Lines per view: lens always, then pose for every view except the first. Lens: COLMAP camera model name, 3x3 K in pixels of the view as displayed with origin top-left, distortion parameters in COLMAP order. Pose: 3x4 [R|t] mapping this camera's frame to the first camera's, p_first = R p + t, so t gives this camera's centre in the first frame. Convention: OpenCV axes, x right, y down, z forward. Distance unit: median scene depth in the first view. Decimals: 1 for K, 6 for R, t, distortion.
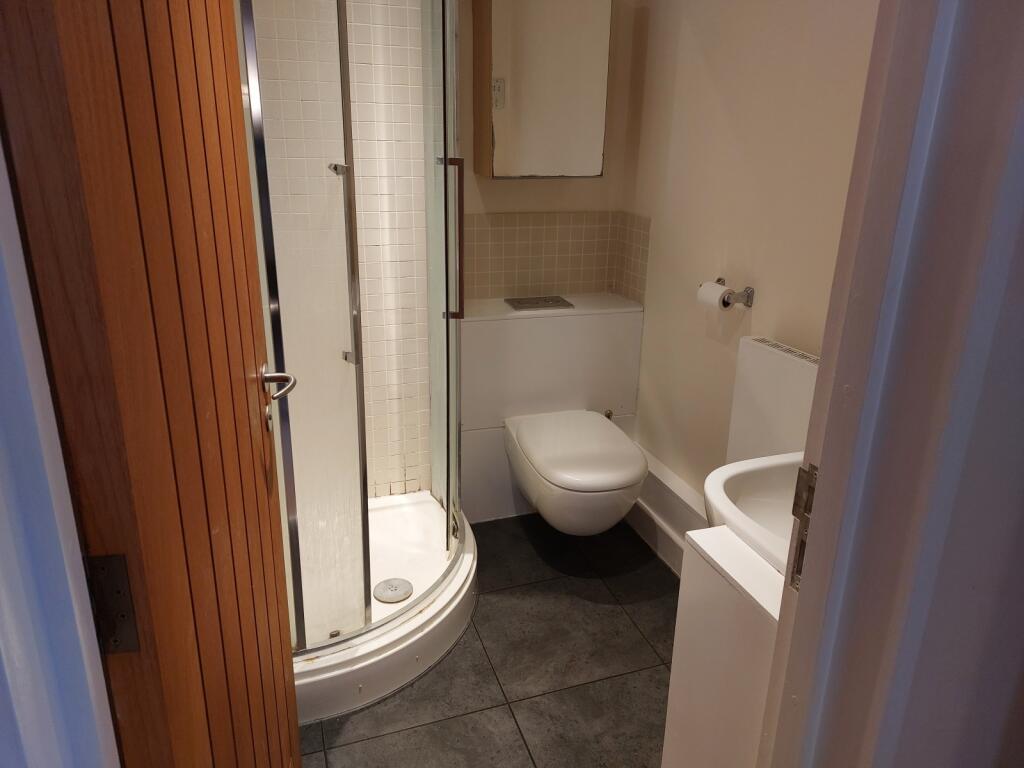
lens RADIAL K [[711.4, 0, 512.0], [0, 711.4, 384.0], [0, 0, 1]] dist [0.046015, -0.001310]
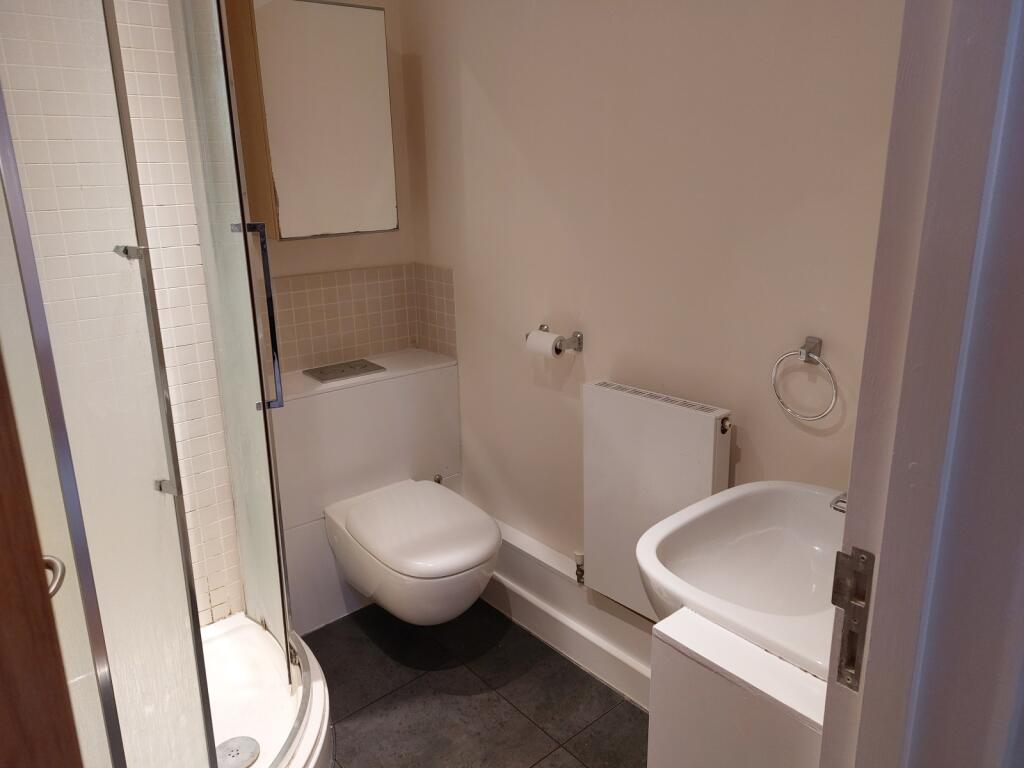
lens RADIAL K [[723.7, 0, 510.3], [0, 723.7, 367.1], [0, 0, 1]] dist [0.041568, -0.076415]
pose [[0.930463, -0.131167, 0.342103, -0.092395], [0.157473, 0.986249, -0.050158, -0.046120], [-0.330819, 0.100542, 0.938323, 0.086255]]
